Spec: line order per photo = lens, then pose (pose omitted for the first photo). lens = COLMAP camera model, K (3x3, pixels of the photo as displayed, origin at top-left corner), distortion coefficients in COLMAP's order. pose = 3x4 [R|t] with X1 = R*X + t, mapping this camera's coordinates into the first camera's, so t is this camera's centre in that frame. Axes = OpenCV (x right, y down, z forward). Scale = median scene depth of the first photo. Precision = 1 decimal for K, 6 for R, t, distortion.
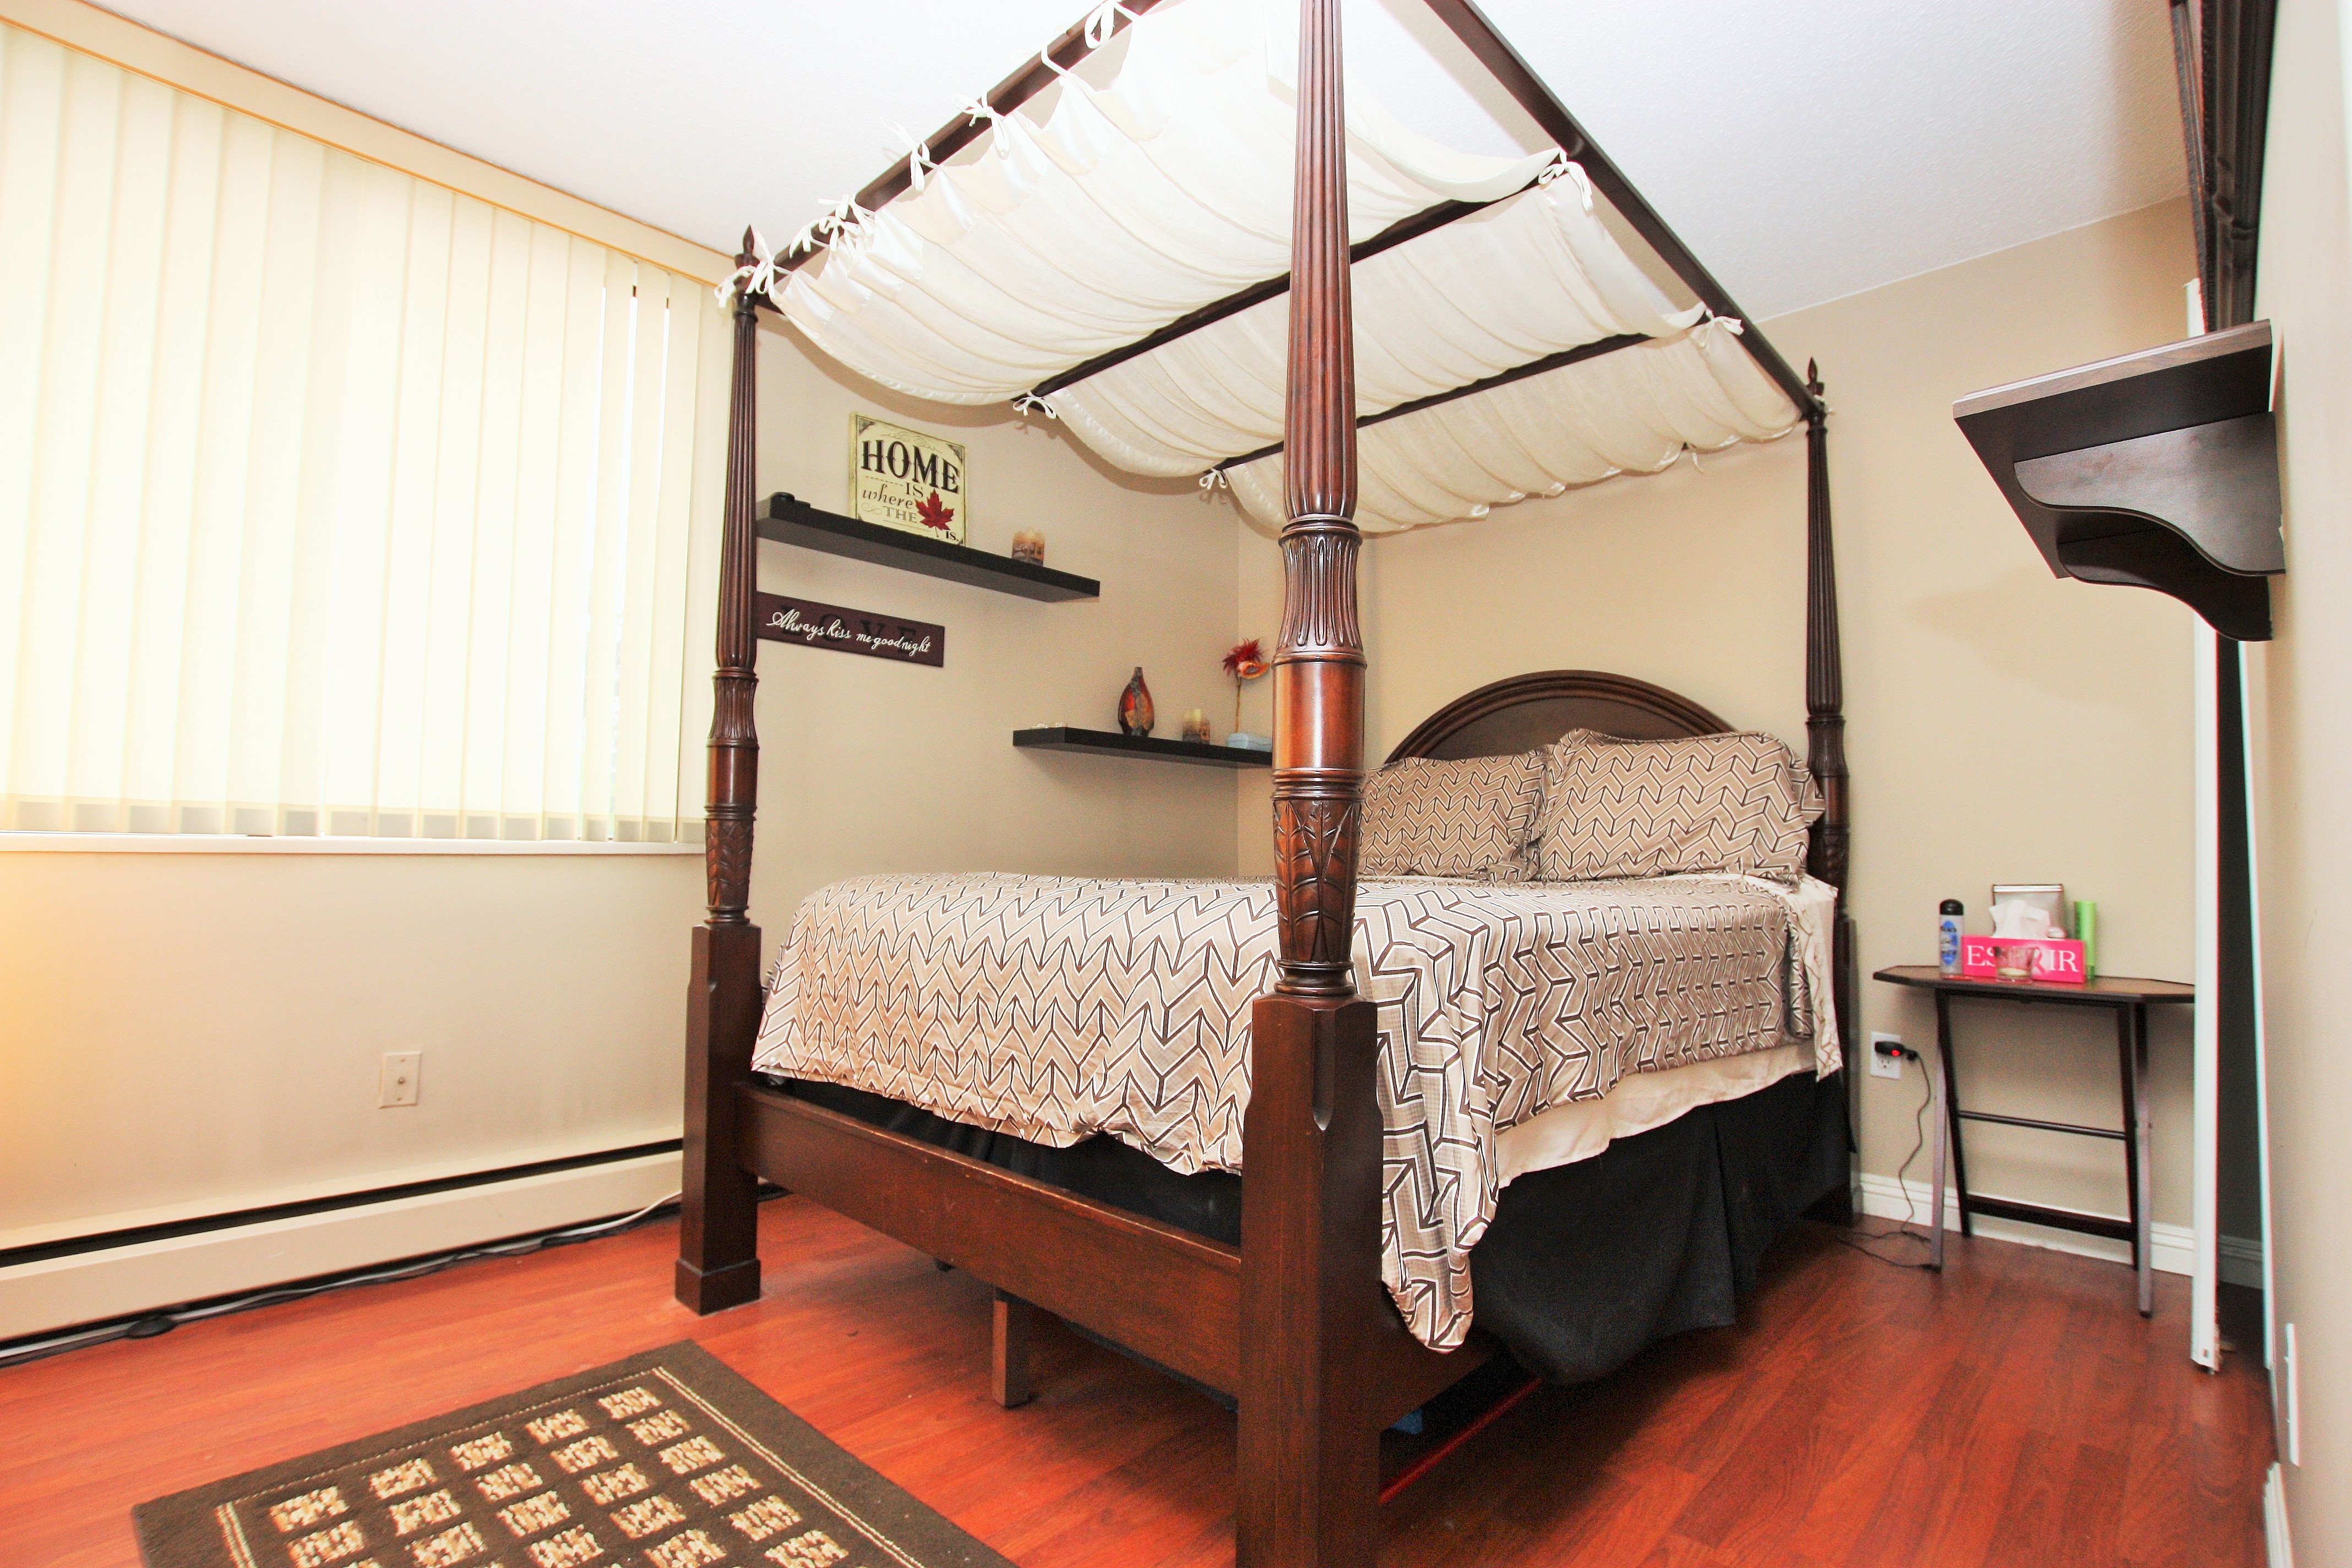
lens RADIAL K [[1096.2, 0, 1174.8], [0, 1096.2, 789.1], [0, 0, 1]] dist [-0.032439, 0.006602]
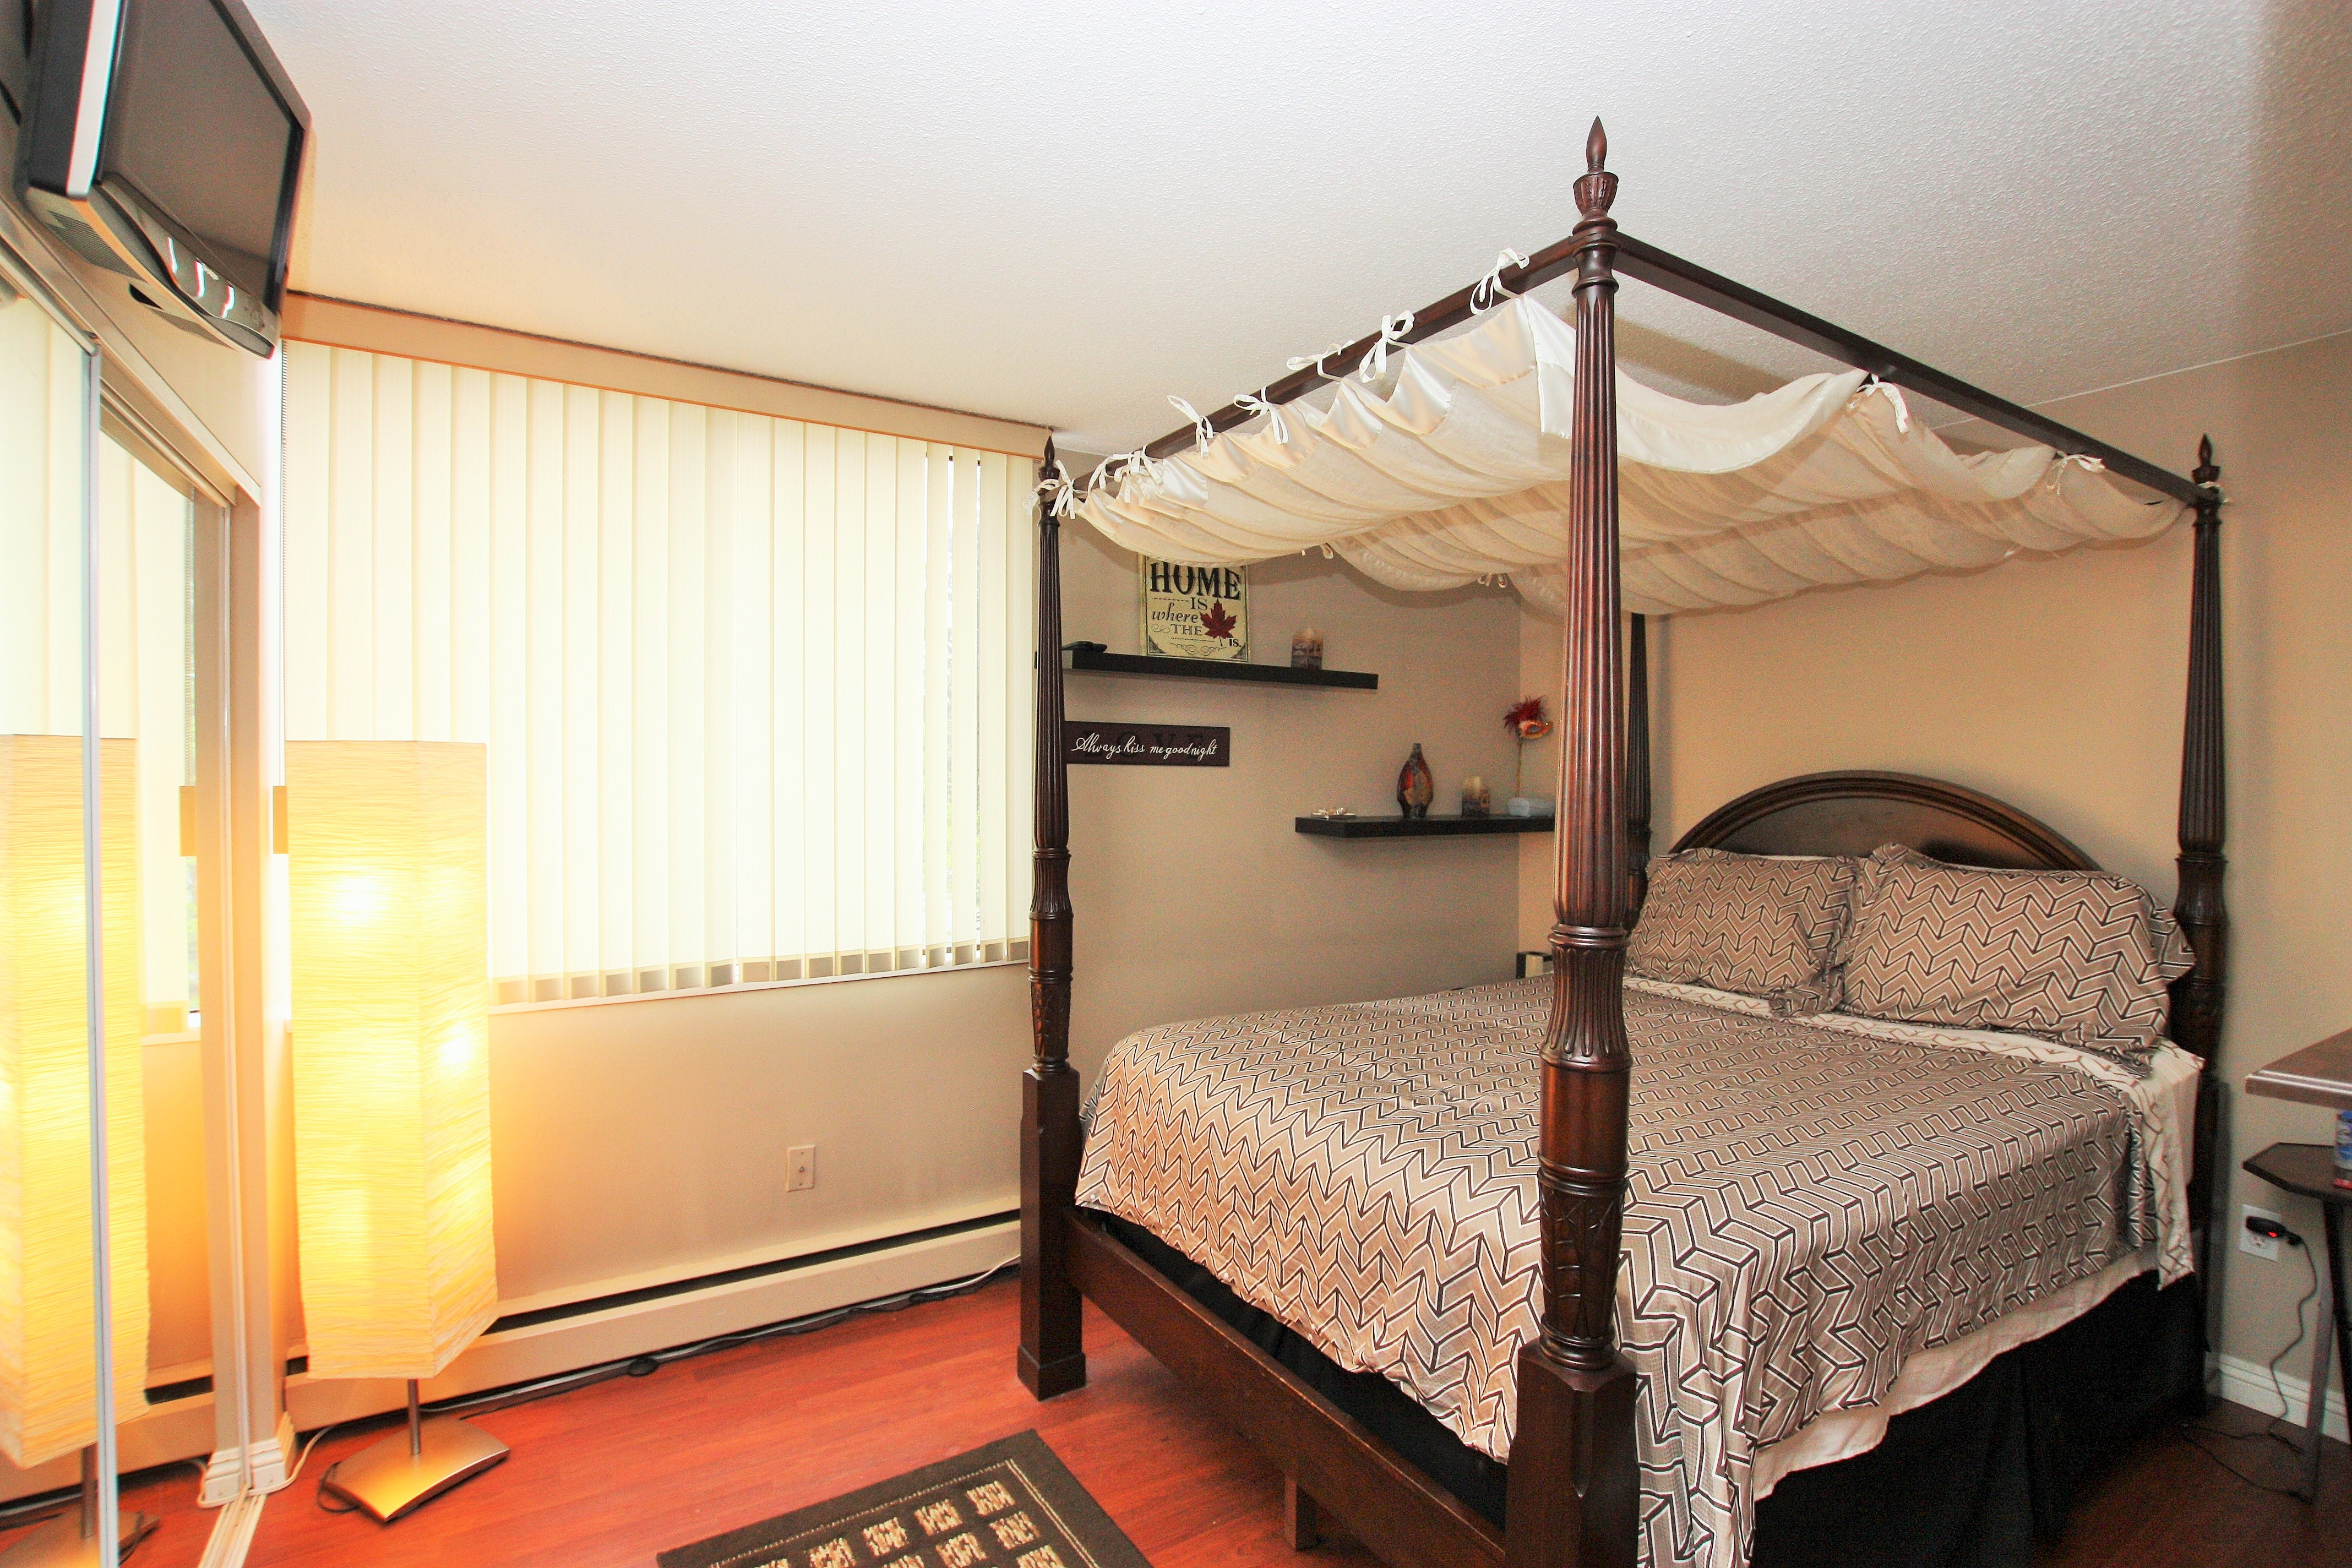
lens RADIAL K [[1096.2, 0, 1179.3], [0, 1096.2, 774.6], [0, 0, 1]] dist [-0.032439, 0.006602]
pose [[0.969184, -0.001548, -0.246332, 0.005317], [0.019569, 0.997304, 0.070726, -0.267731], [0.245558, -0.073367, 0.966602, -0.060753]]
